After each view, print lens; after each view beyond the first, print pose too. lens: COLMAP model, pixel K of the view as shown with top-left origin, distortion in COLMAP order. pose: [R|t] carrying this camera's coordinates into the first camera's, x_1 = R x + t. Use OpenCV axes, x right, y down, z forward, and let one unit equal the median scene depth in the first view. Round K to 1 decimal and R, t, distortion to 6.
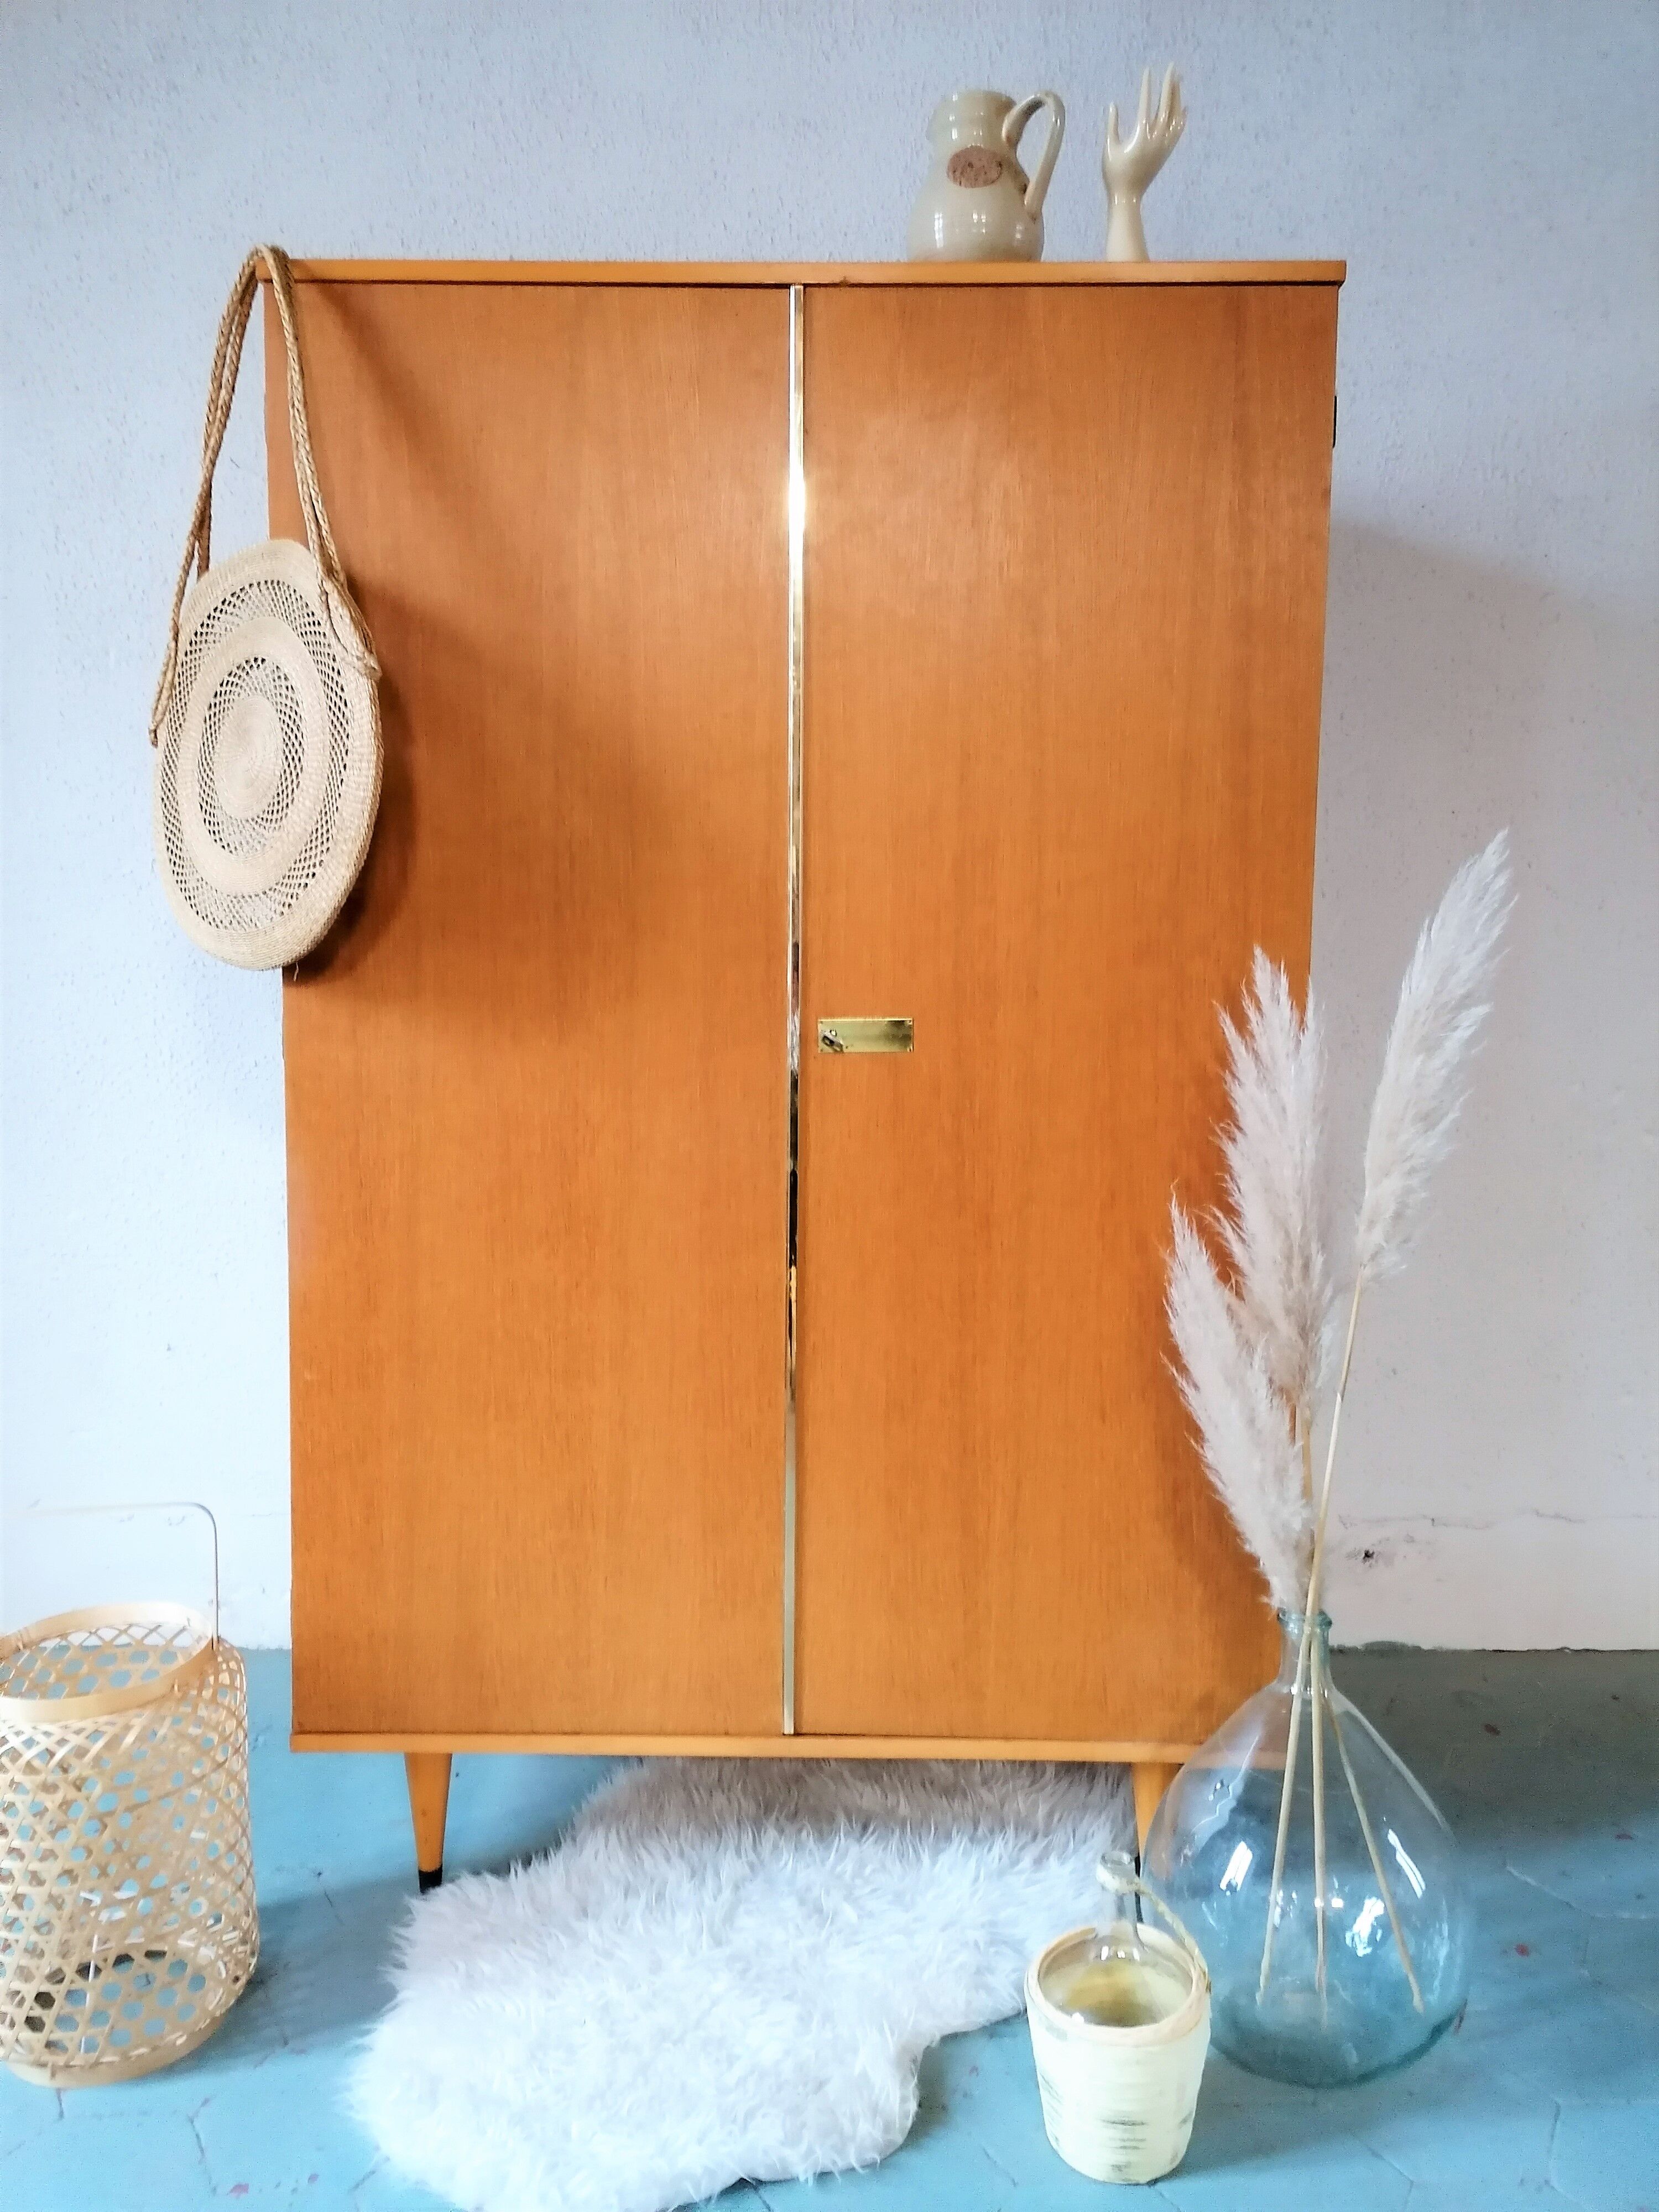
lens RADIAL K [[1683.3, 0, 821.3], [0, 1683.3, 1099.3], [0, 0, 1]] dist [0.067847, -0.070590]
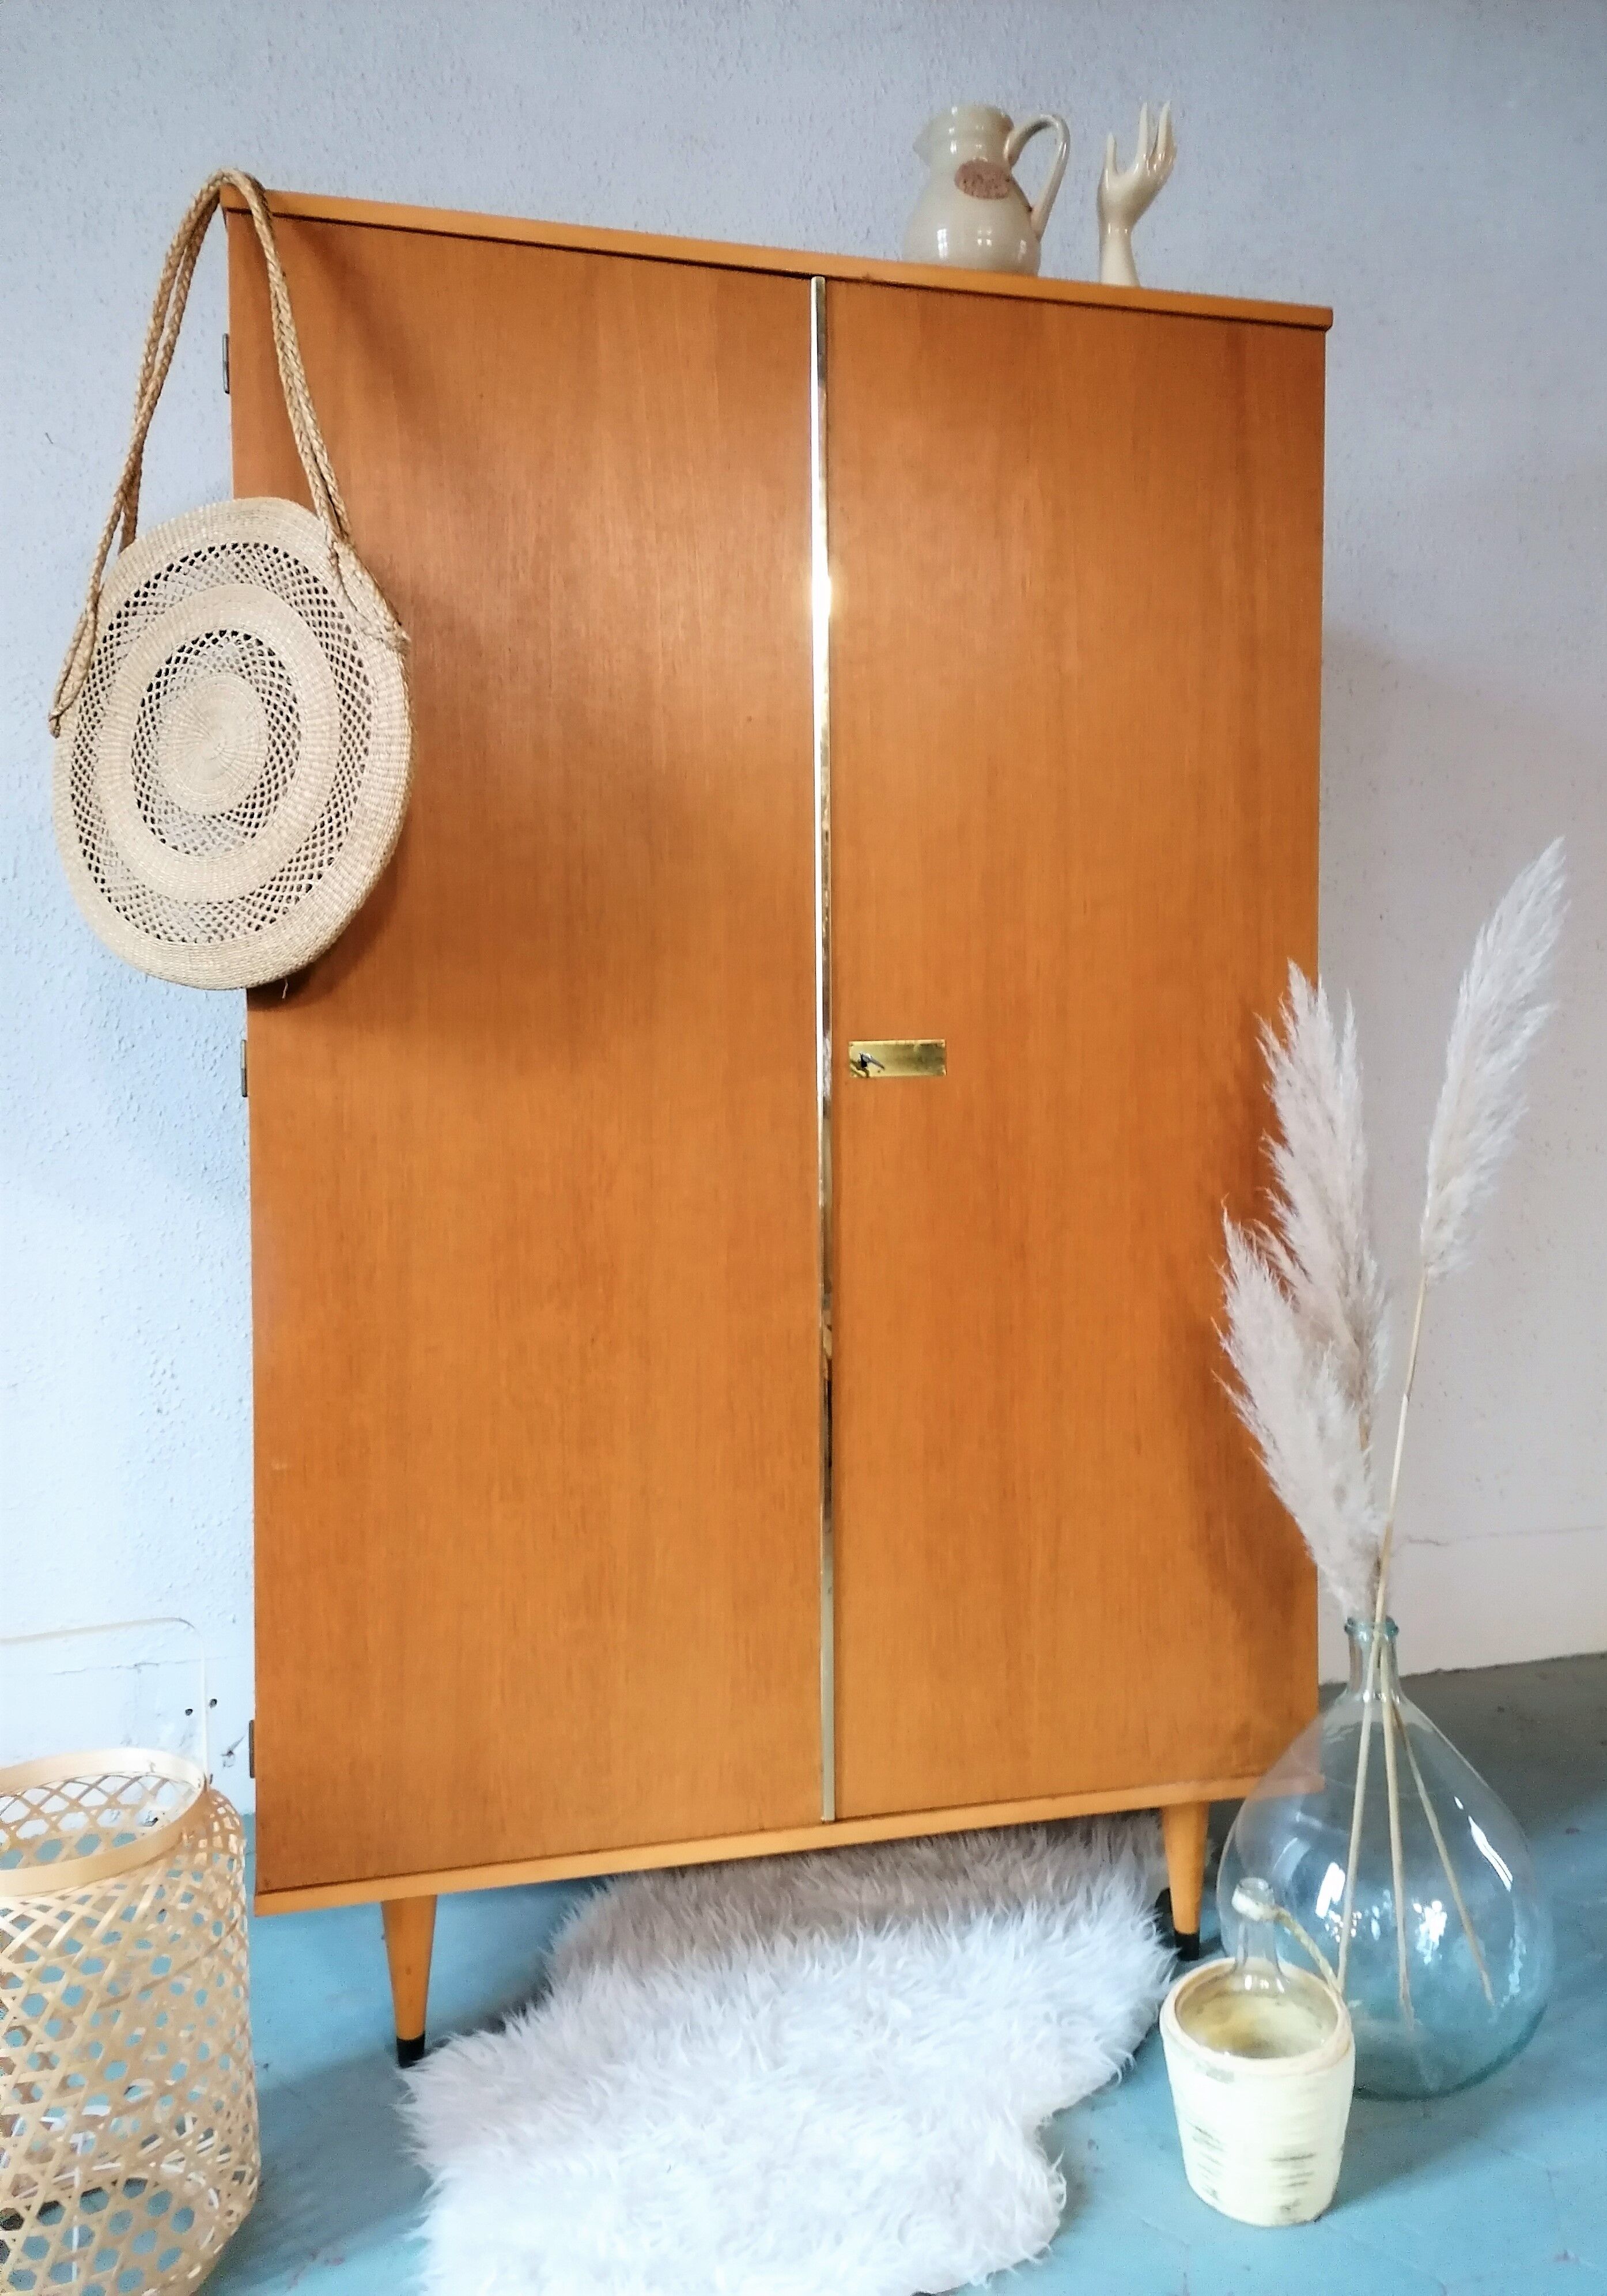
lens RADIAL K [[1753.4, 0, 866.8], [0, 1753.4, 1135.7], [0, 0, 1]] dist [0.070277, -0.072621]
pose [[0.965010, -0.023369, 0.261171, -0.245582], [0.036725, 0.998249, -0.046372, 0.049511], [-0.259630, 0.054341, 0.964178, 0.051503]]
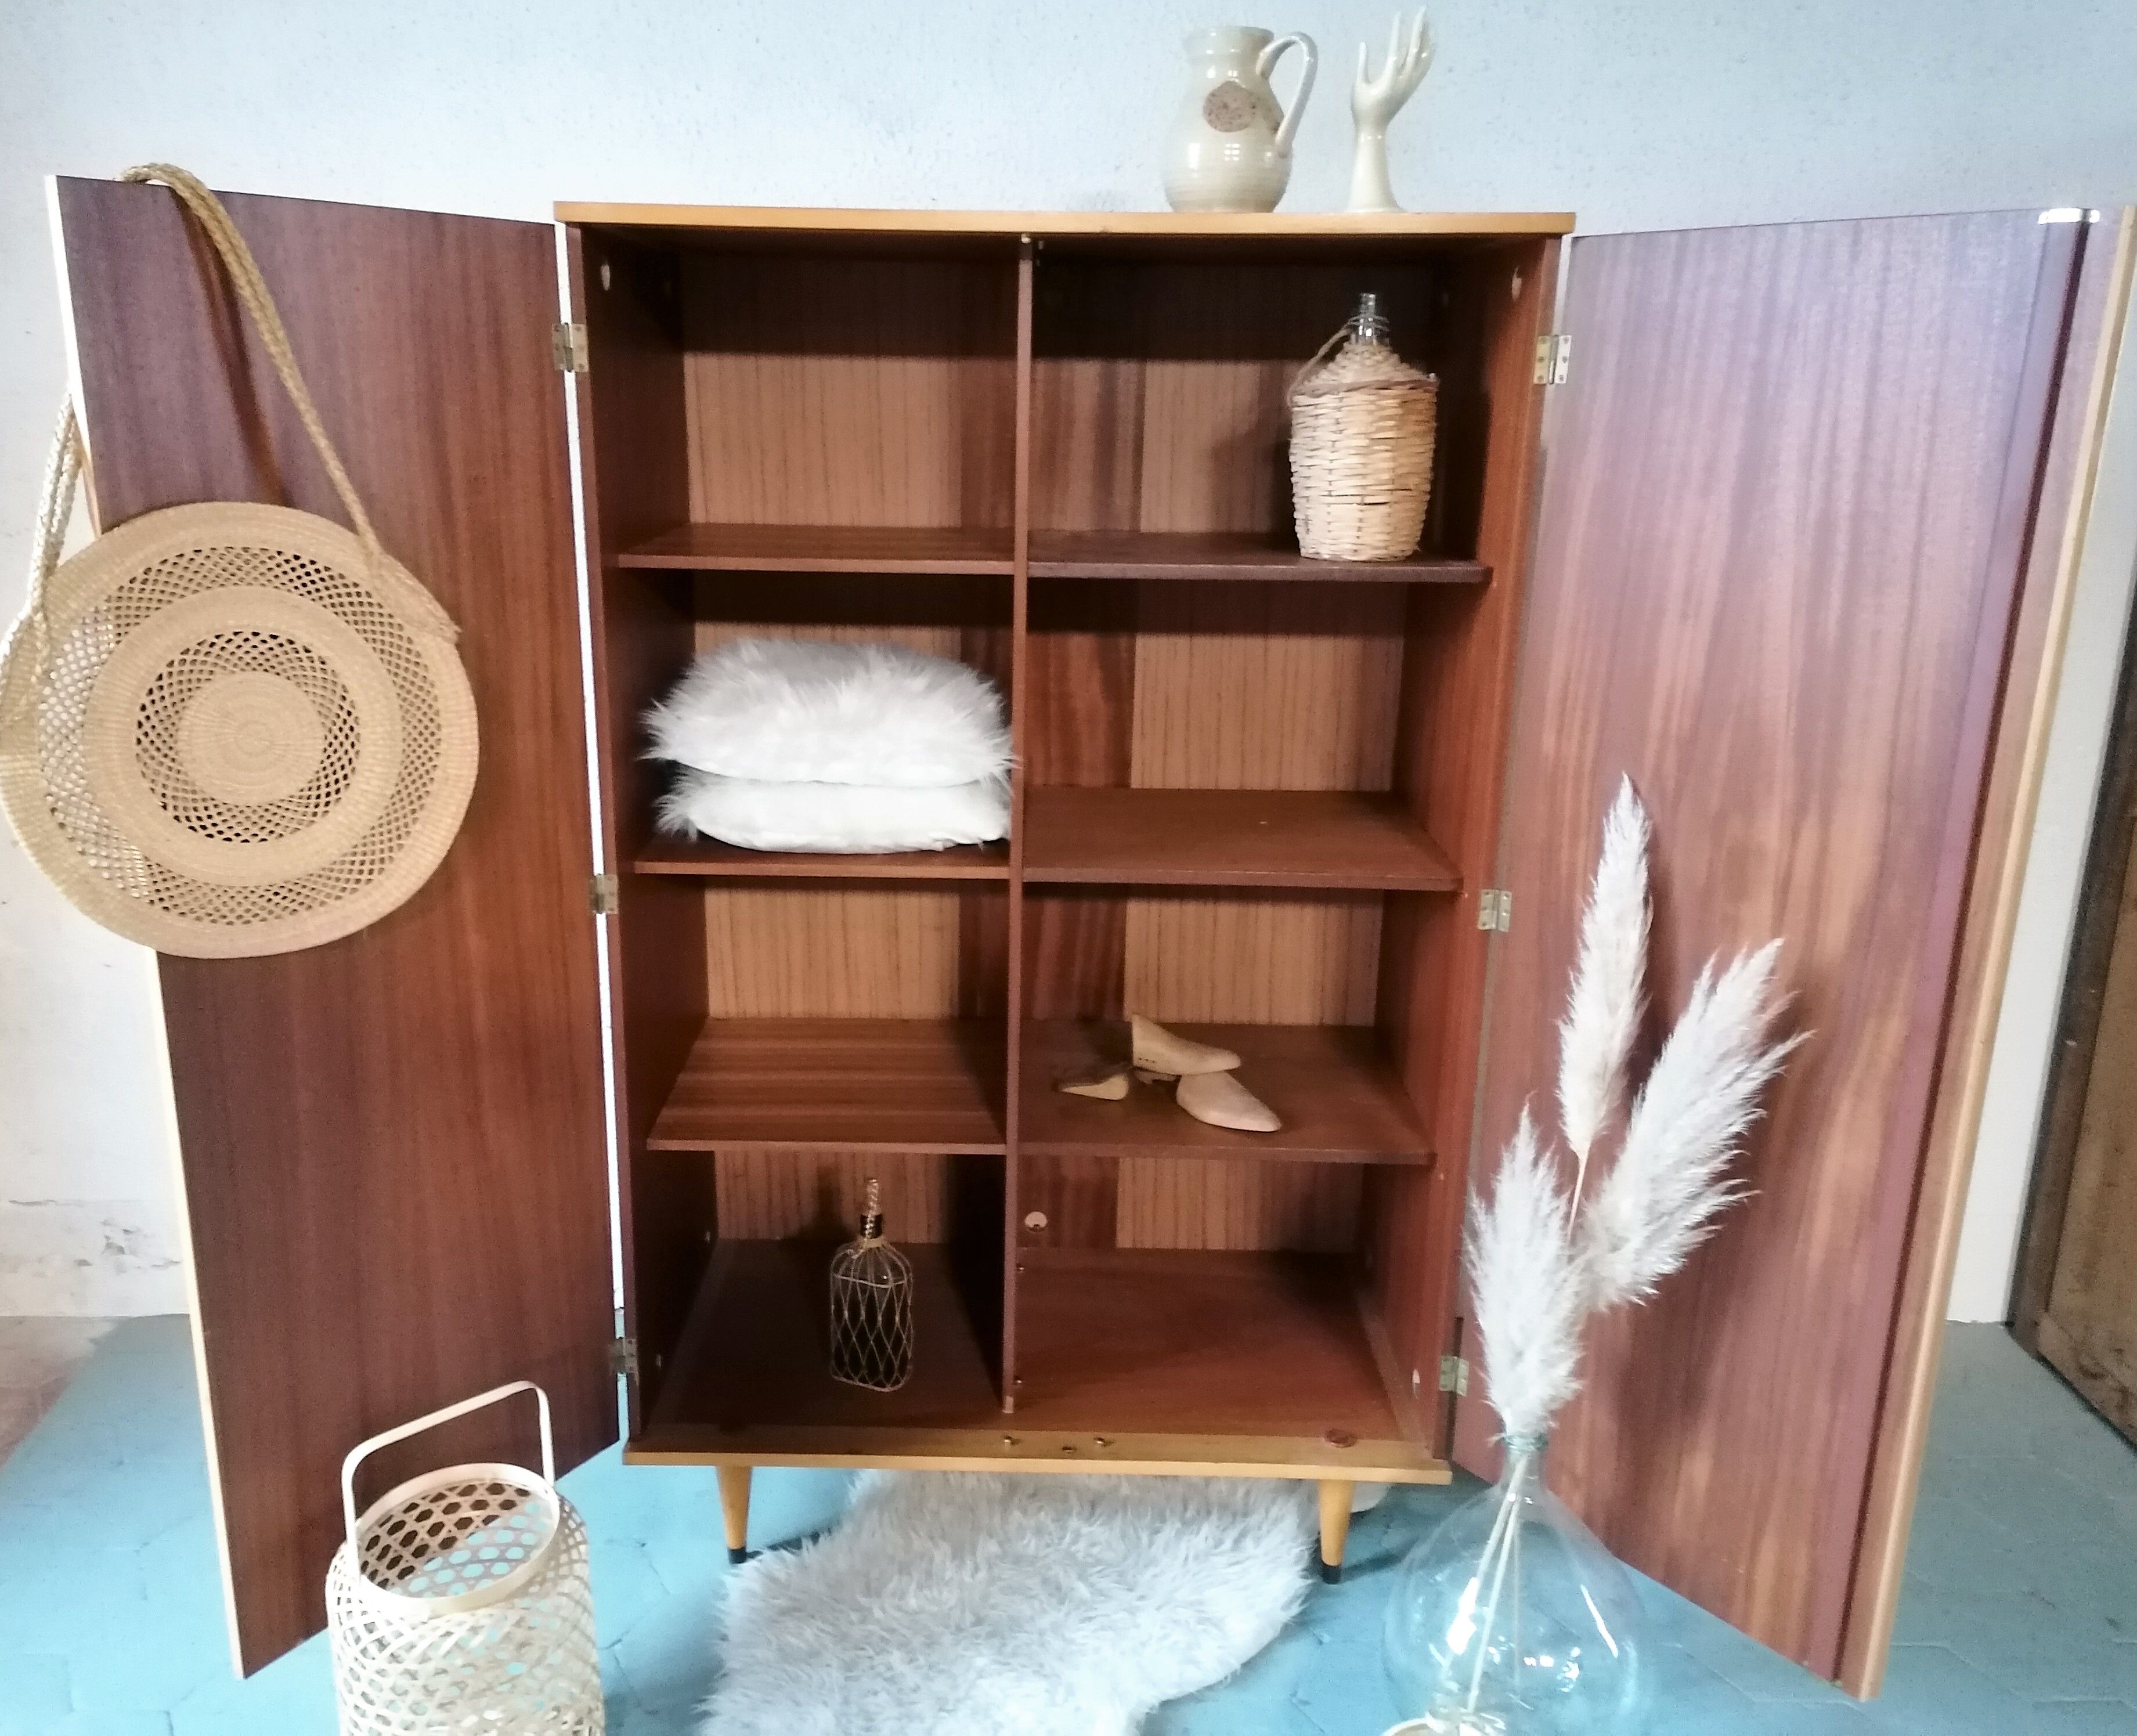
lens RADIAL K [[1761.7, 0, 1009.5], [0, 1761.7, 872.1], [0, 0, 1]] dist [0.068468, -0.020487]
pose [[0.999977, 0.006437, 0.002069, -0.043245], [-0.006713, 0.981671, 0.190464, -0.278908], [-0.000805, -0.190474, 0.981692, -0.163853]]
